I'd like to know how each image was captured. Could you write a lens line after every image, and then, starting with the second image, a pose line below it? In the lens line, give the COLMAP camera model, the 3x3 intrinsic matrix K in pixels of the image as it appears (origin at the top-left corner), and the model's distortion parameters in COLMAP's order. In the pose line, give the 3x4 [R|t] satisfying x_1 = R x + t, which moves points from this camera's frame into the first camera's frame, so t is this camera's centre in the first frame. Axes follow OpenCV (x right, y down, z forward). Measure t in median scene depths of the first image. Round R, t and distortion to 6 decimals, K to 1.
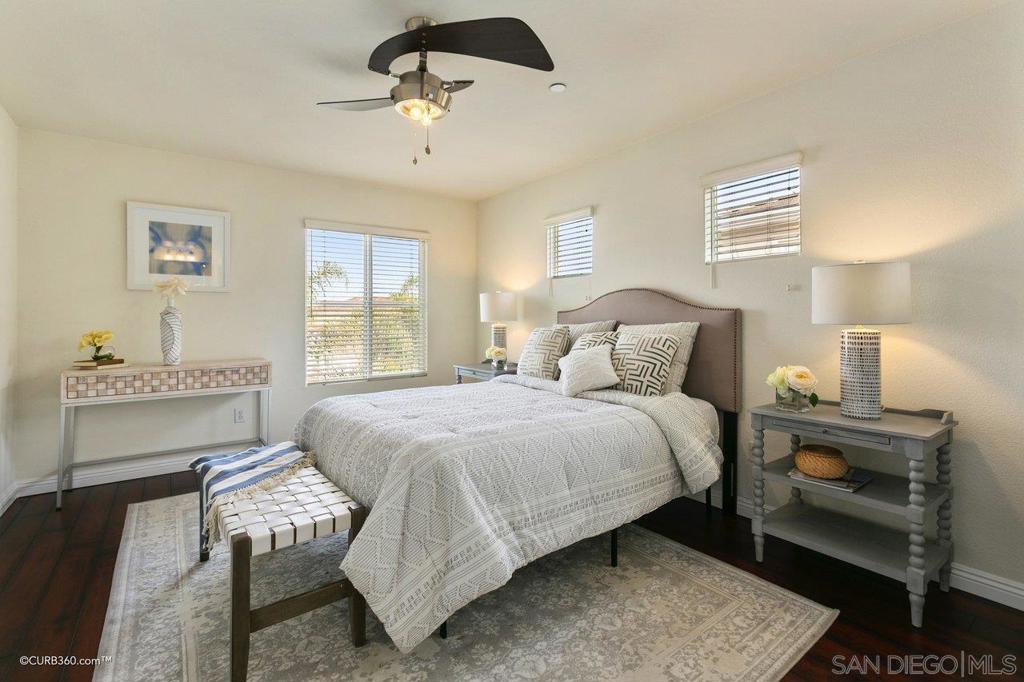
lens RADIAL K [[466.5, 0, 509.1], [0, 466.5, 322.6], [0, 0, 1]] dist [0.003794, 0.000562]
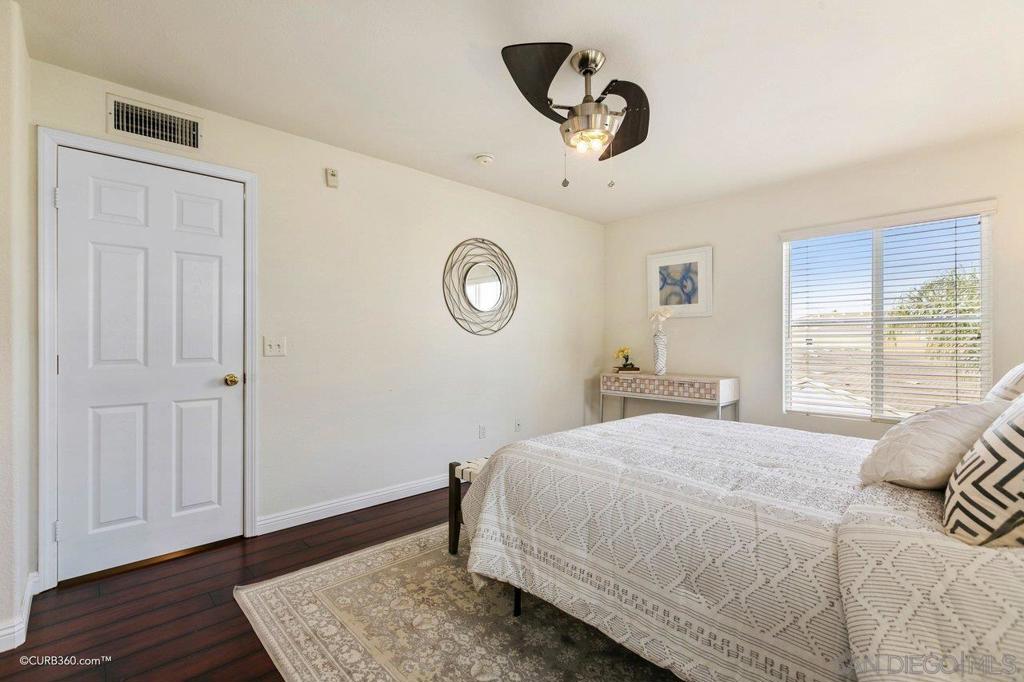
lens RADIAL K [[457.3, 0, 505.0], [0, 457.3, 338.7], [0, 0, 1]] dist [0.001040, 0.000598]
pose [[0.107589, -0.000580, -0.994195, 0.518430], [-0.008293, 0.999965, -0.001480, -0.005292], [0.994161, 0.008405, 0.107580, 0.446071]]
